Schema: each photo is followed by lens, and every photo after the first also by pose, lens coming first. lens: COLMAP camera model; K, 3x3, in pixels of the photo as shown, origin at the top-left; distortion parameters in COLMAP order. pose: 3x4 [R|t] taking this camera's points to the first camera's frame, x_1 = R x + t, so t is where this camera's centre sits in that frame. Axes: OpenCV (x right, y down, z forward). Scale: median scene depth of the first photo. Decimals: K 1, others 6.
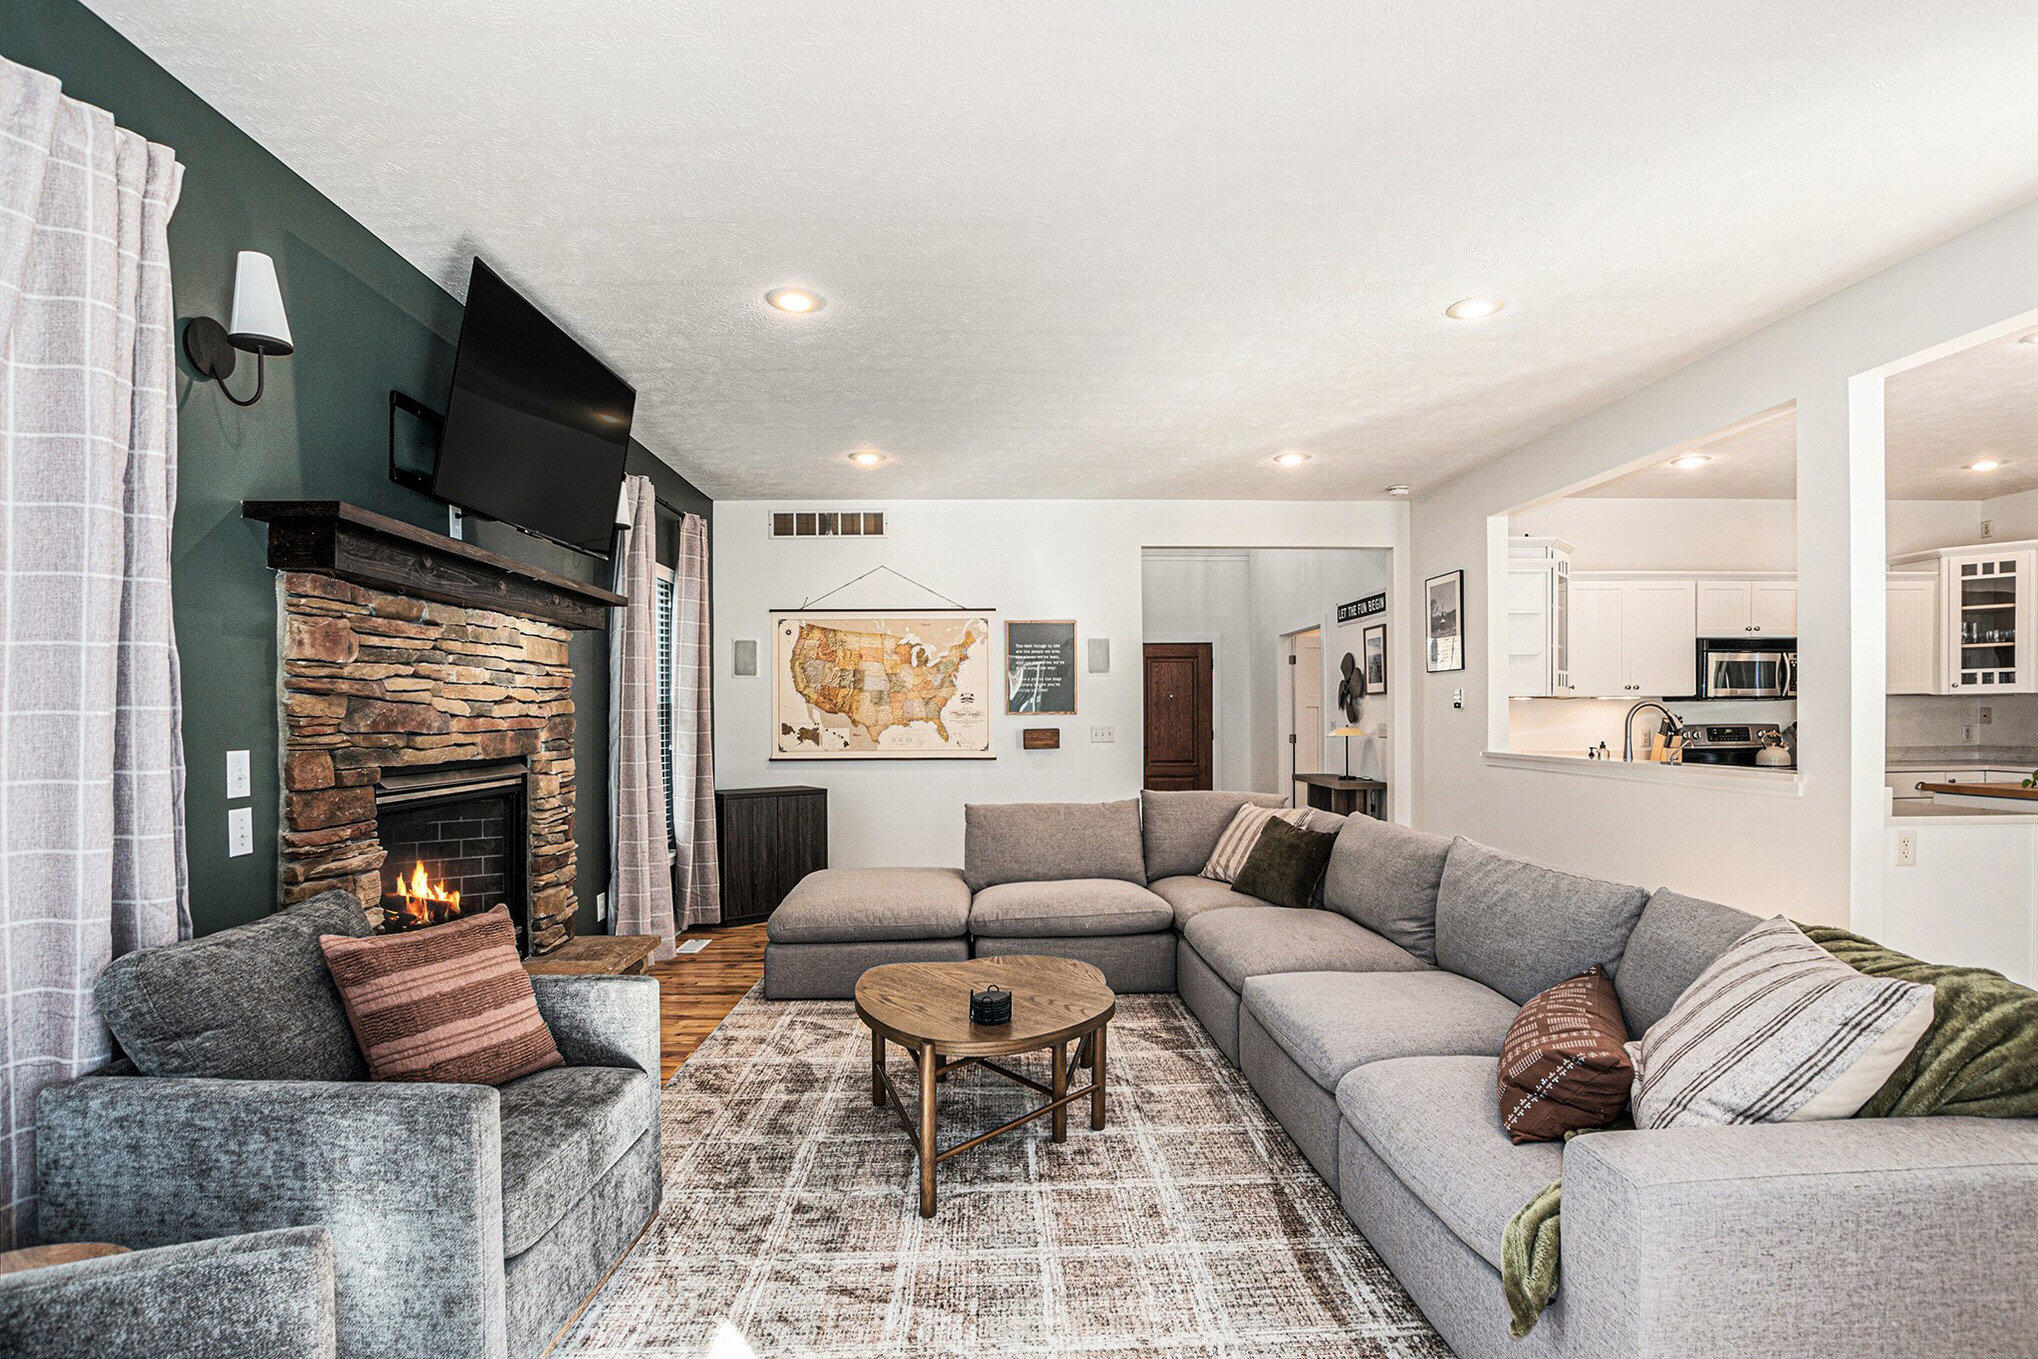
lens RADIAL K [[966.6, 0, 1017.1], [0, 966.6, 716.6], [0, 0, 1]] dist [-0.000085, -0.000010]
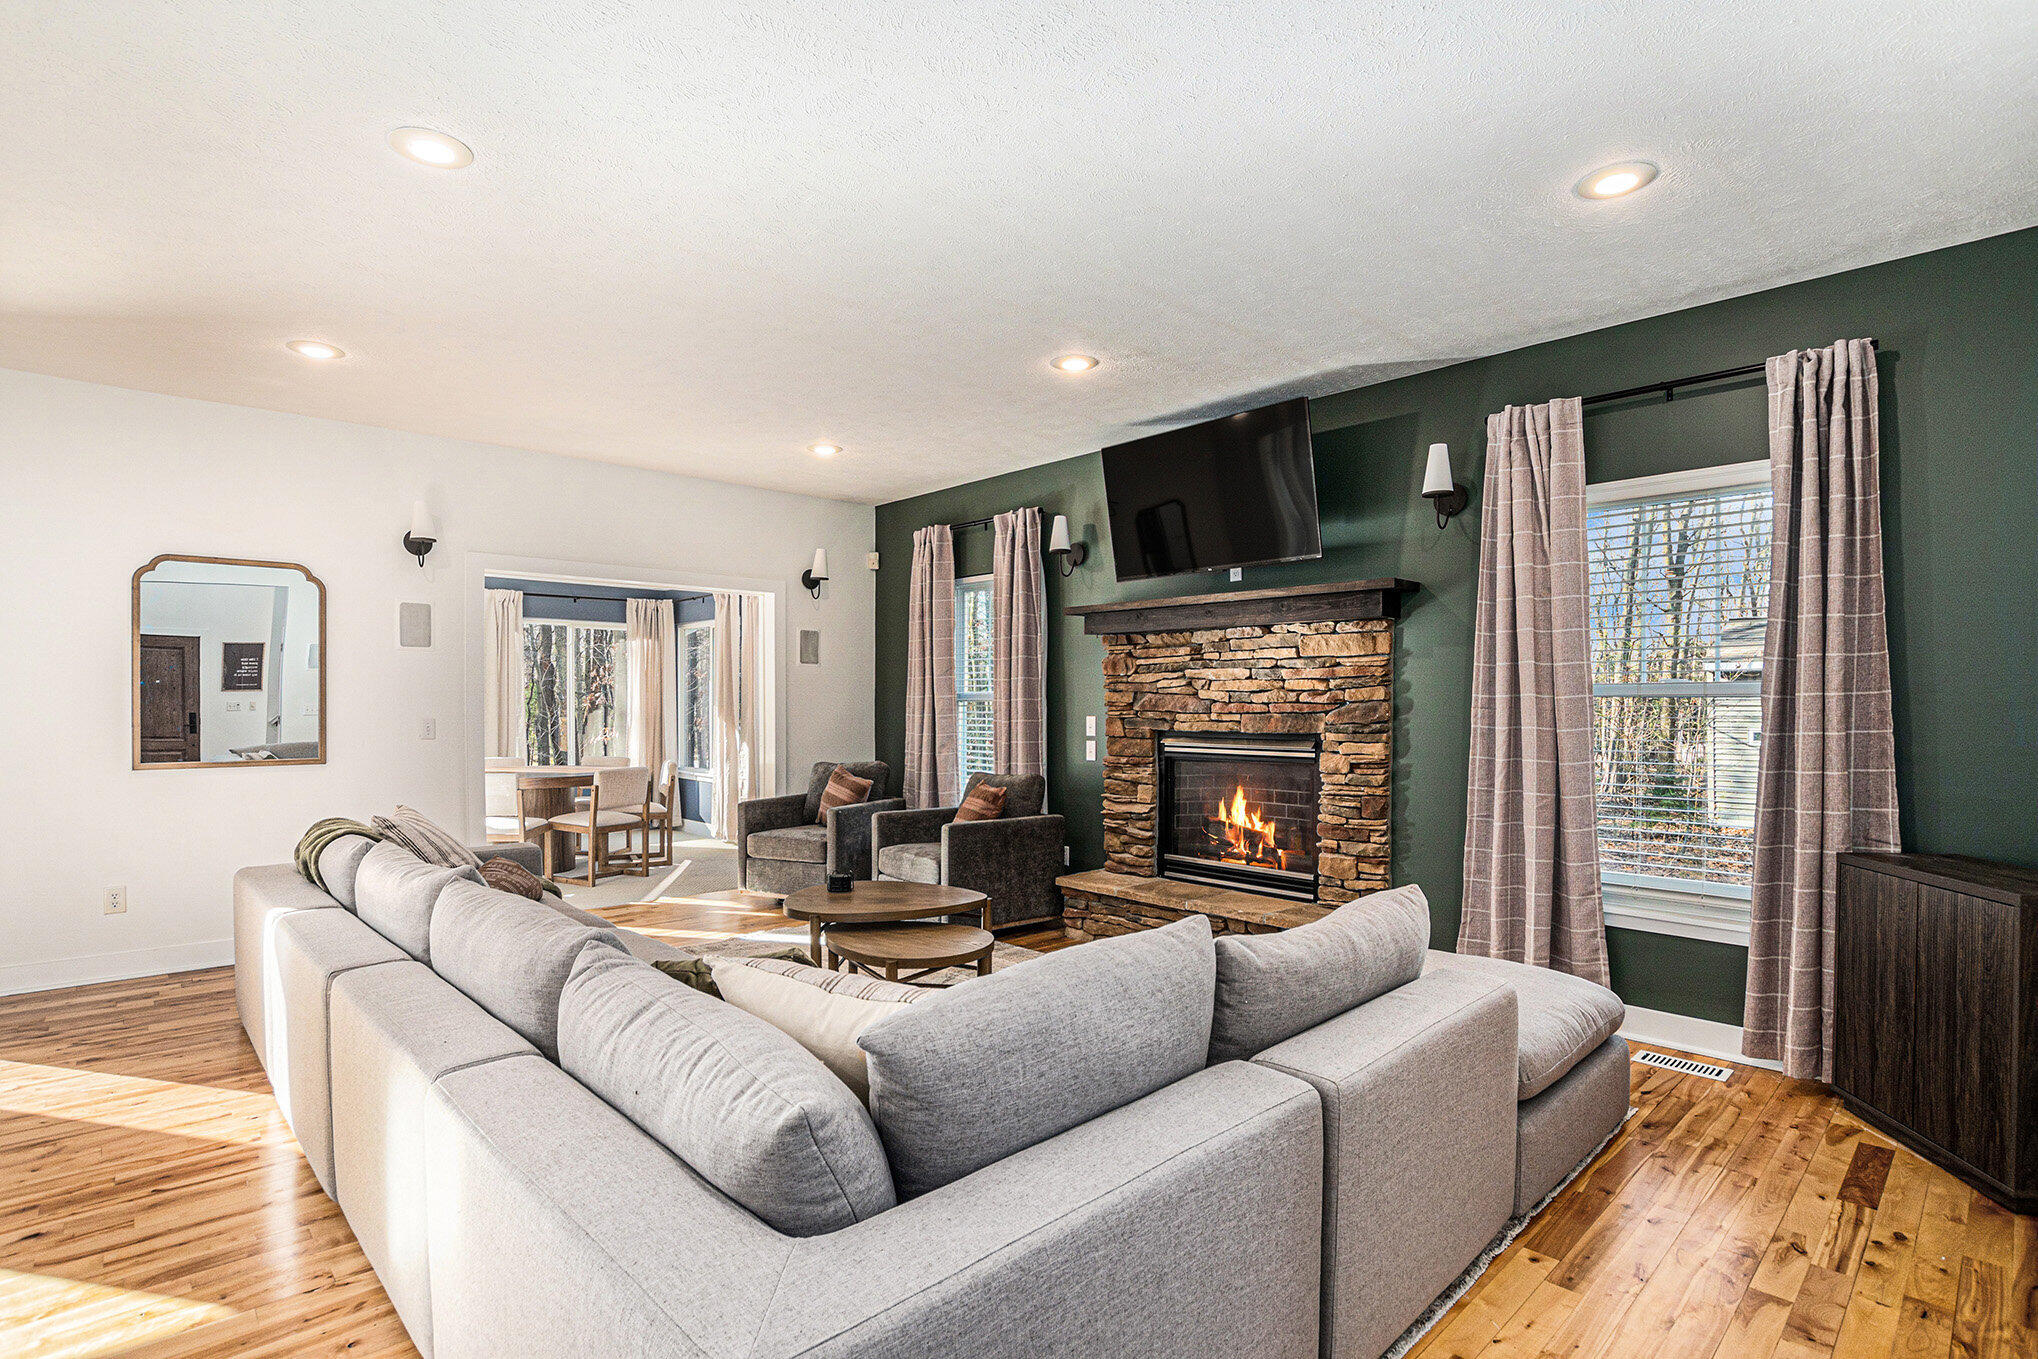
lens RADIAL K [[966.6, 0, 1017.1], [0, 966.6, 716.6], [0, 0, 1]] dist [-0.000085, -0.000010]
pose [[-0.752995, 0.013201, -0.657894, 0.655654], [-0.001318, 0.999766, 0.021569, -0.010572], [0.658025, 0.017109, -0.752802, 1.964750]]
